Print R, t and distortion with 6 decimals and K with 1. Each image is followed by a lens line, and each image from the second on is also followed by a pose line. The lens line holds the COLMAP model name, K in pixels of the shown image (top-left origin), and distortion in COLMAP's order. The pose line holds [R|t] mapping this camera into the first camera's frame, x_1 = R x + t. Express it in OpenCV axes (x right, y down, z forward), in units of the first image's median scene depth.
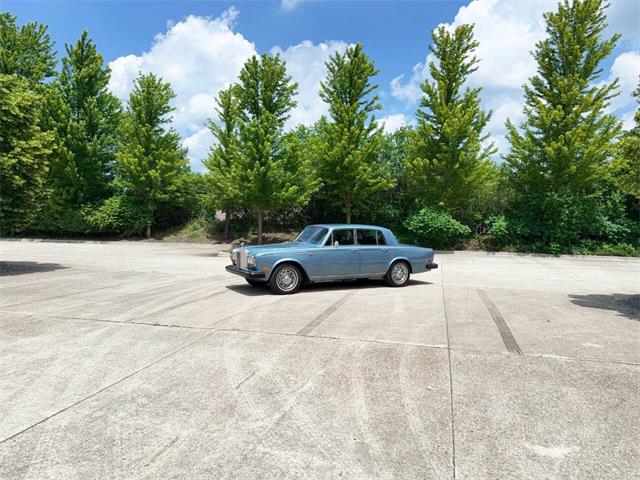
lens RADIAL K [[458.0, 0, 320.0], [0, 458.0, 240.0], [0, 0, 1]] dist [0.052626, -0.073273]
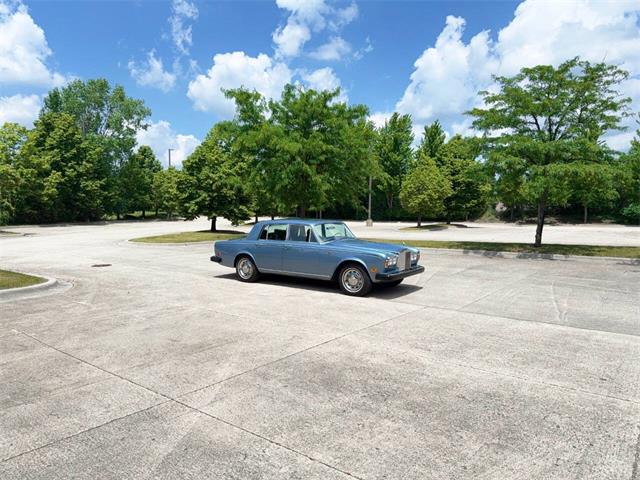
lens RADIAL K [[445.7, 0, 316.5], [0, 445.7, 246.8], [0, 0, 1]] dist [0.083787, -0.107180]
pose [[0.923626, 0.019866, -0.382779, -0.279850], [-0.006533, 0.999327, 0.036100, 0.055058], [0.383238, -0.030842, 0.923135, -1.342431]]
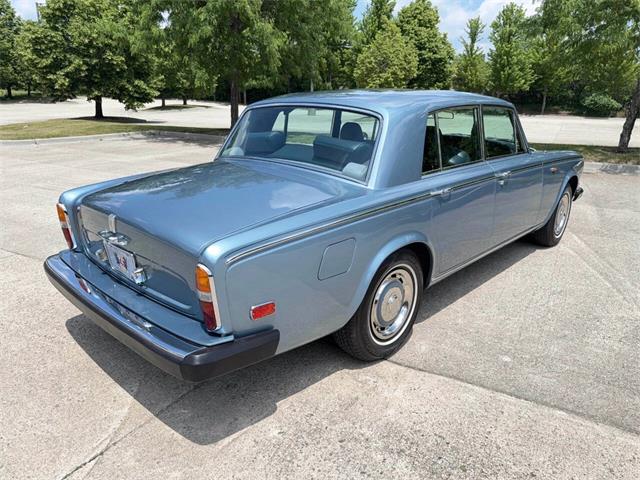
lens RADIAL K [[455.2, 0, 320.8], [0, 455.2, 241.9], [0, 0, 1]] dist [0.021287, -0.028708]
pose [[0.977364, 0.072753, -0.198661, -0.428768], [-0.019311, 0.965771, 0.258675, 0.052647], [0.210680, -0.248983, 0.945315, -1.070290]]
